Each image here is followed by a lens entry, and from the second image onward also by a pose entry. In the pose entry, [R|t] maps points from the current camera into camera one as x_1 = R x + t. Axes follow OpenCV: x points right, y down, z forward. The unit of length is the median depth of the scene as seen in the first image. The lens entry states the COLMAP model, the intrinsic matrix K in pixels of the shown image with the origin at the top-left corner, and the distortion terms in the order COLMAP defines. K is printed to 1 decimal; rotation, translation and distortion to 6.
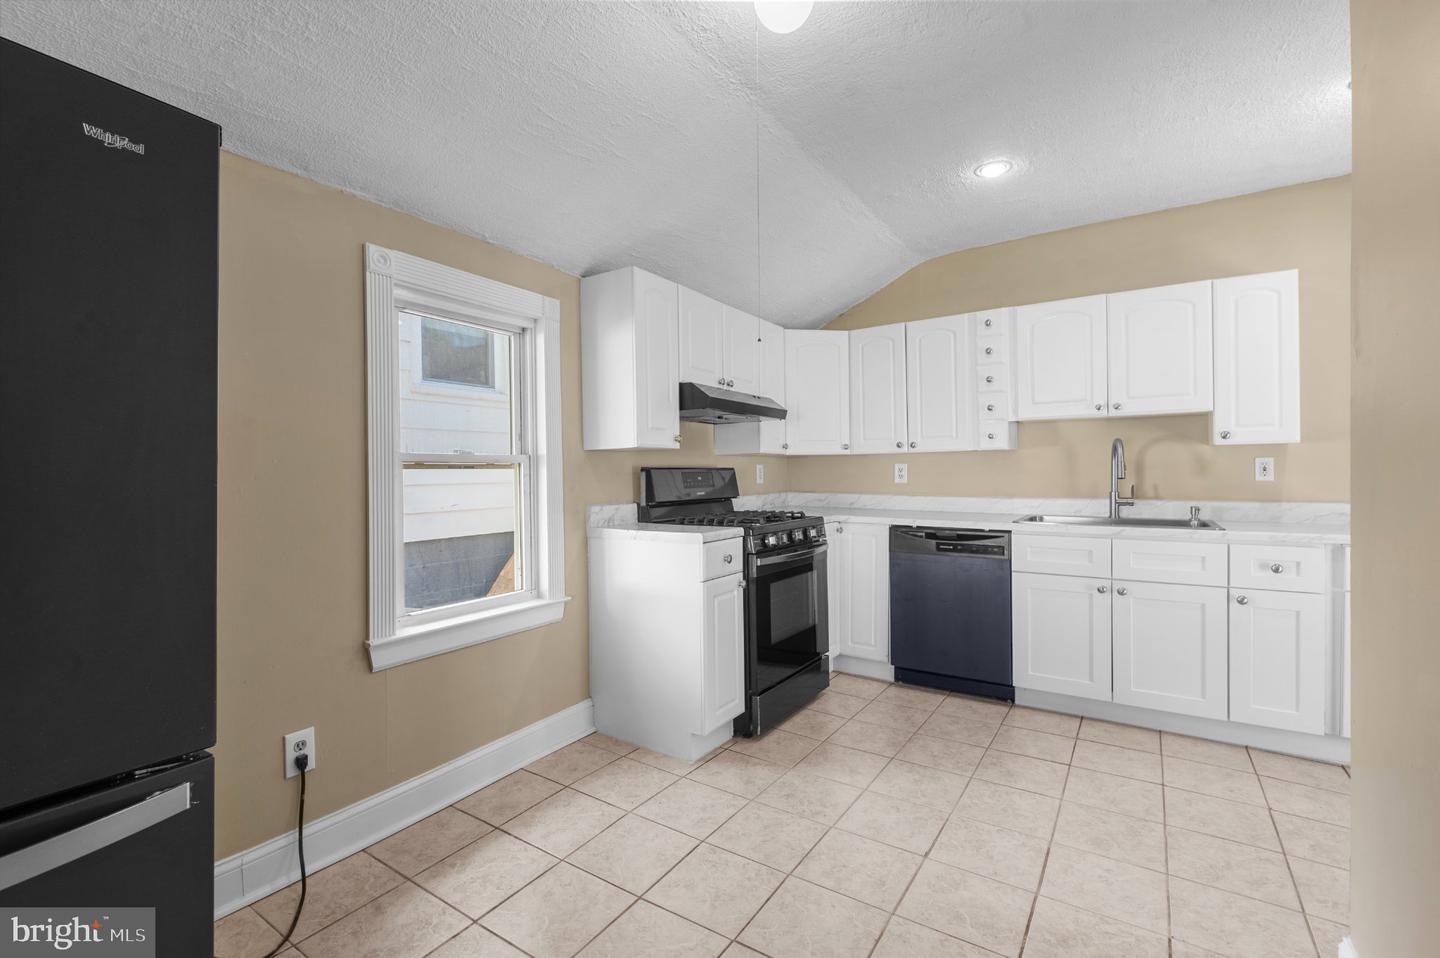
lens RADIAL K [[657.9, 0, 714.1], [0, 657.9, 478.4], [0, 0, 1]] dist [0.012752, -0.003048]
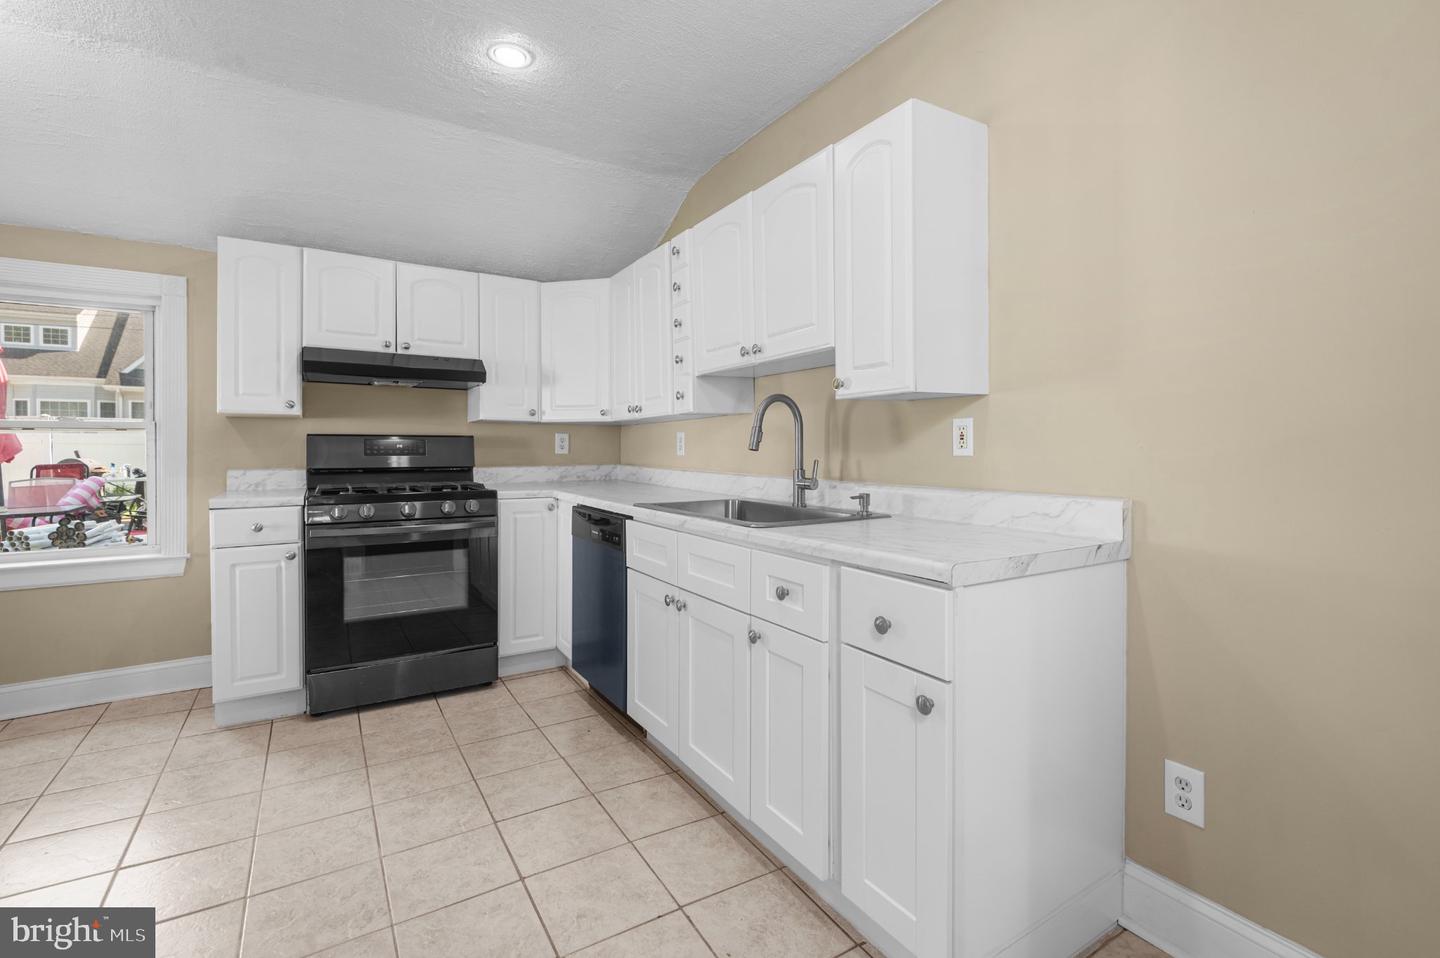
lens RADIAL K [[657.9, 0, 716.6], [0, 657.9, 464.0], [0, 0, 1]] dist [0.012752, -0.003048]
pose [[0.901681, 0.018686, -0.431998, 0.946943], [-0.012115, 0.999765, 0.017956, 0.003264], [0.432232, -0.010957, 0.901696, 0.372663]]
